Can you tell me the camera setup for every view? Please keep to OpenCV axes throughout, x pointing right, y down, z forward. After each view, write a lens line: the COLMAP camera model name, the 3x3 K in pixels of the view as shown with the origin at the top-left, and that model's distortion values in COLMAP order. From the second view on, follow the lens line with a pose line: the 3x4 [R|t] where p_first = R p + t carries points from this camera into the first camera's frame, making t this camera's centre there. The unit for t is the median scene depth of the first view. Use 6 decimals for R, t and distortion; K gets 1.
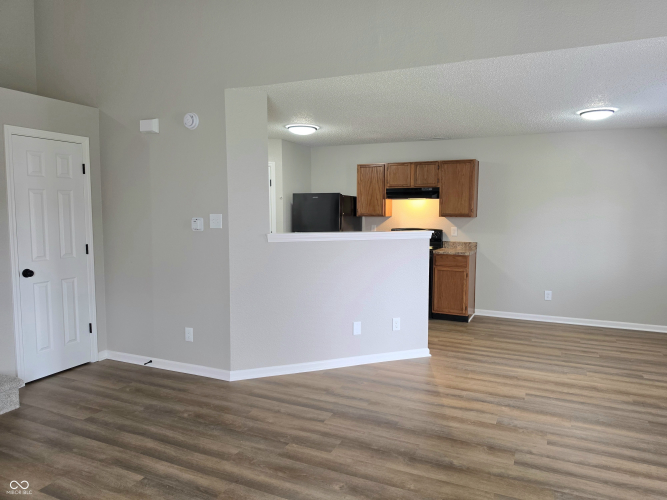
lens RADIAL K [[458.7, 0, 346.1], [0, 458.7, 244.9], [0, 0, 1]] dist [0.039701, -0.042109]
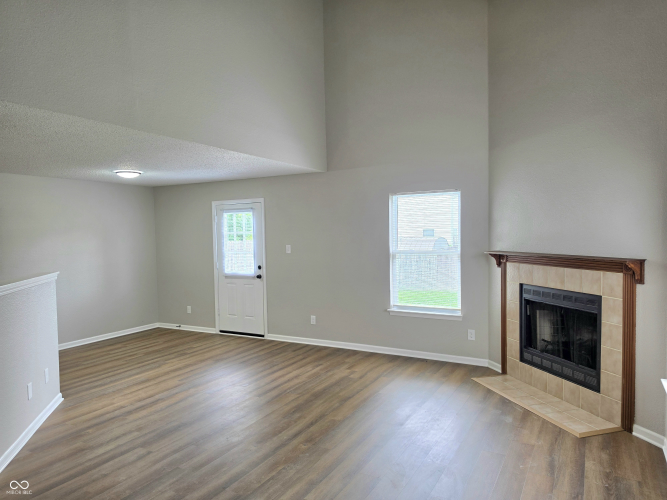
lens RADIAL K [[458.7, 0, 332.7], [0, 458.7, 249.4], [0, 0, 1]] dist [0.039701, -0.042109]
pose [[0.097097, -0.044101, 0.994297, -0.882788], [0.099979, 0.994397, 0.034342, -0.064766], [-0.990241, 0.096075, 0.100962, 0.363063]]
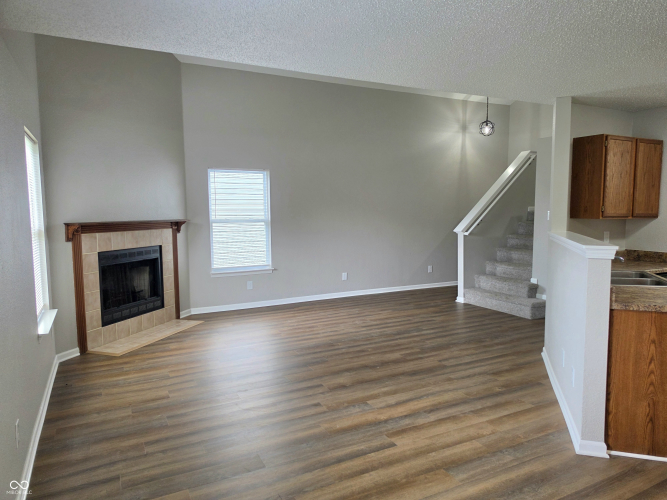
lens RADIAL K [[458.7, 0, 335.4], [0, 458.7, 251.1], [0, 0, 1]] dist [0.039701, -0.042109]
pose [[-0.632582, 0.072818, -0.771062, 1.008193], [-0.057838, 0.988349, 0.140789, -0.105366], [0.772331, 0.133657, -0.621000, 1.328192]]
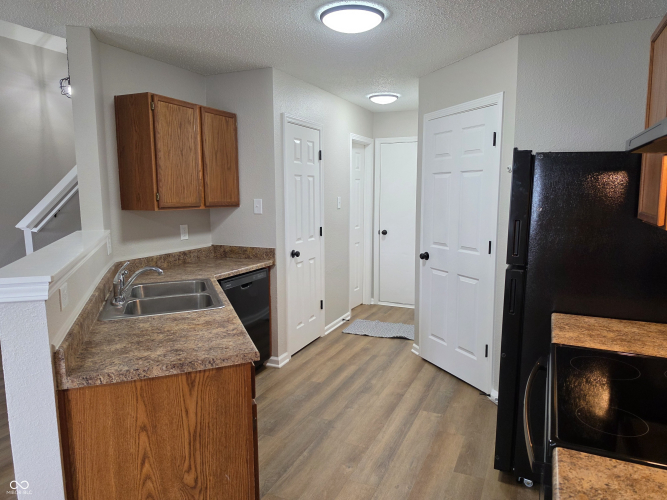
lens RADIAL K [[458.7, 0, 331.8], [0, 458.7, 251.8], [0, 0, 1]] dist [0.039701, -0.042109]
pose [[-0.023727, 0.130741, -0.991133, 0.586675], [-0.072989, 0.988539, 0.132146, -0.119059], [0.997050, 0.075478, -0.013912, 1.435437]]
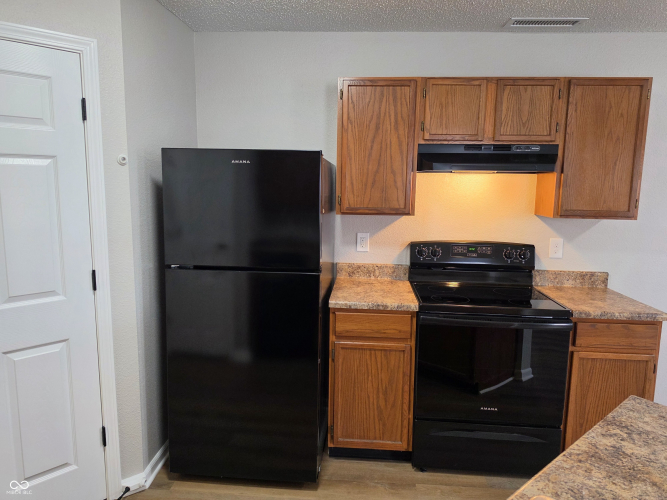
lens RADIAL K [[458.7, 0, 339.8], [0, 458.7, 244.5], [0, 0, 1]] dist [0.039701, -0.042109]
pose [[0.941307, -0.035272, 0.335702, -0.187014], [0.013024, 0.997580, 0.068297, -0.110867], [-0.337299, -0.059916, 0.939489, 1.097991]]
